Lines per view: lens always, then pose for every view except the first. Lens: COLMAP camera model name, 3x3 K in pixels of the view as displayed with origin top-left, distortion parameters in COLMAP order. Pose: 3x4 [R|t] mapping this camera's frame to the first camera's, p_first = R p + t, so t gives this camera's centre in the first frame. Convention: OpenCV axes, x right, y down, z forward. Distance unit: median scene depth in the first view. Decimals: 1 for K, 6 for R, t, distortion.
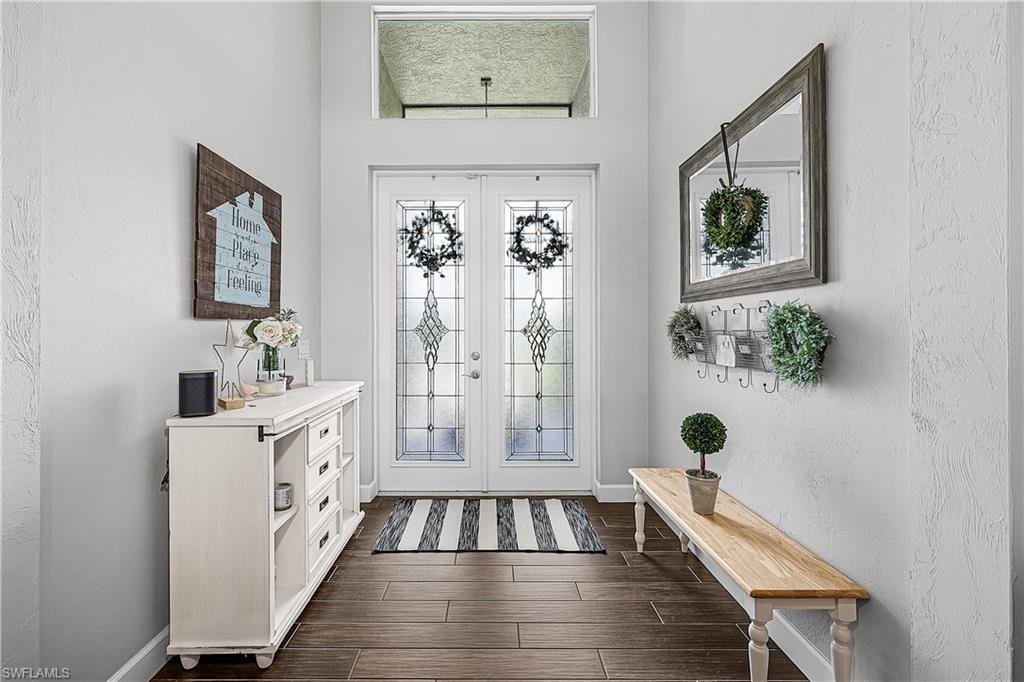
lens RADIAL K [[435.6, 0, 496.4], [0, 435.6, 331.2], [0, 0, 1]] dist [0.000727, 0.000541]
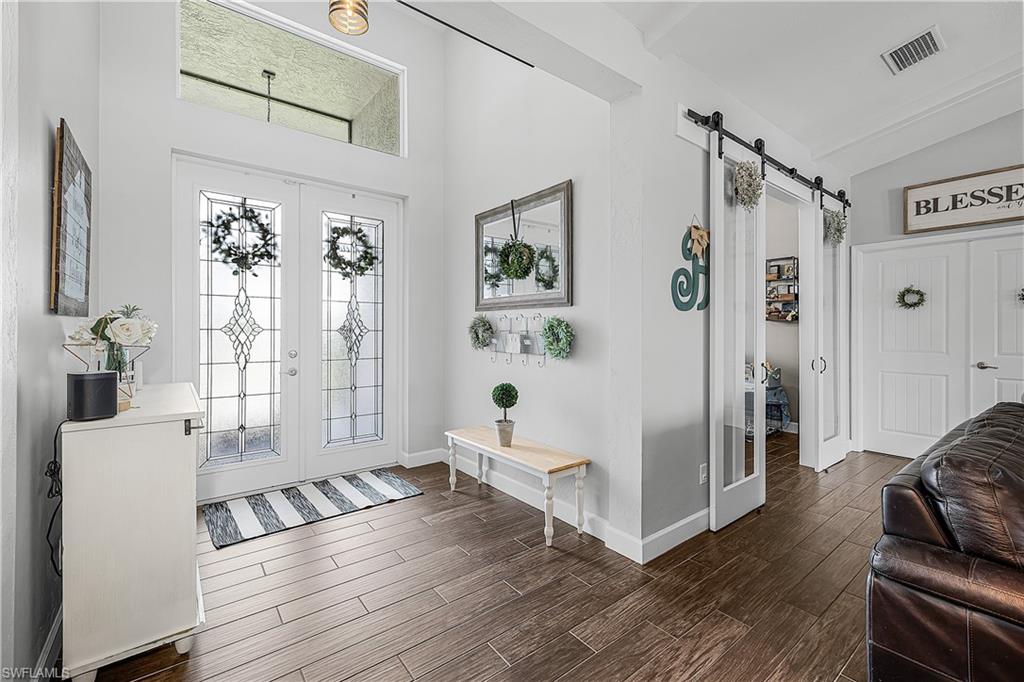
lens RADIAL K [[435.6, 0, 509.7], [0, 435.6, 334.9], [0, 0, 1]] dist [0.000727, 0.000541]
pose [[0.793091, -0.001023, 0.609103, -0.377171], [-0.003975, 0.999969, 0.006855, 0.002070], [-0.609091, -0.007858, 0.793062, -0.208581]]
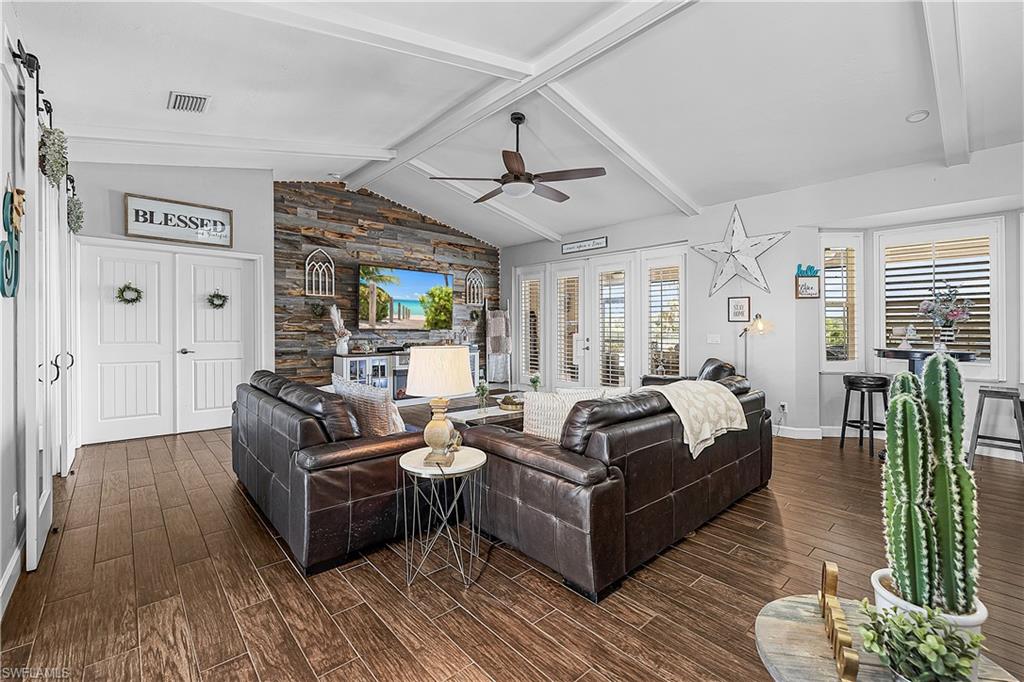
lens RADIAL K [[435.6, 0, 517.6], [0, 435.6, 321.2], [0, 0, 1]] dist [0.000727, 0.000541]
pose [[-0.667294, 0.009410, 0.744735, -0.628638], [-0.005488, 0.999831, -0.017551, 0.003902], [-0.744774, -0.015799, -0.667130, 0.199460]]
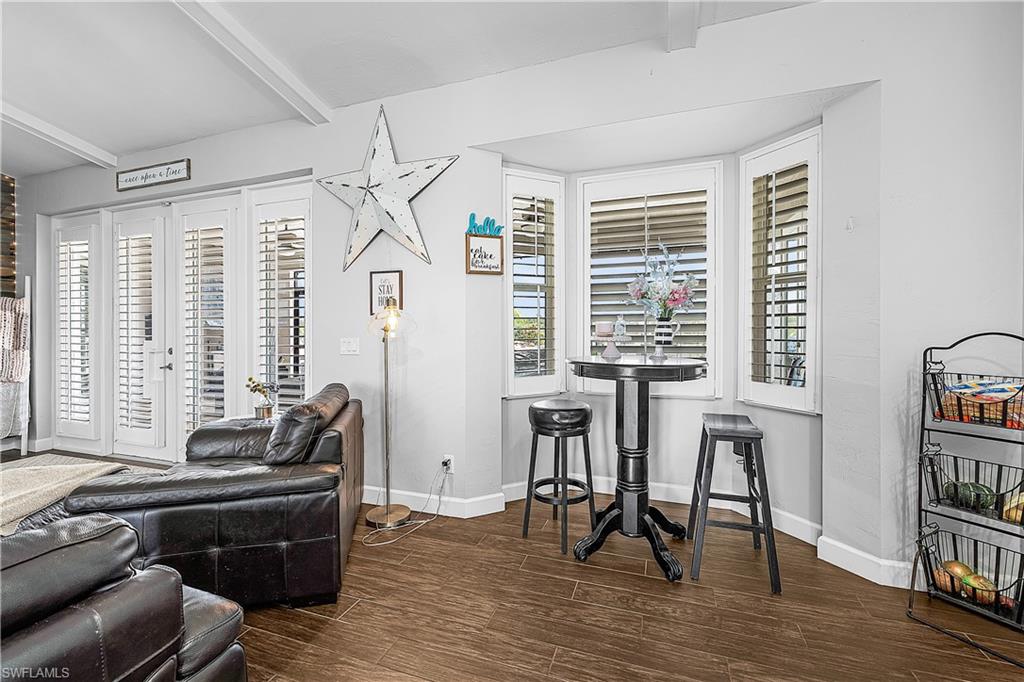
lens RADIAL K [[435.6, 0, 510.6], [0, 435.6, 333.2], [0, 0, 1]] dist [0.000727, 0.000541]
pose [[-0.939650, 0.005270, 0.342097, -0.489167], [0.008155, 0.999942, 0.006995, 0.008358], [-0.342040, 0.009363, -0.939639, -1.074125]]
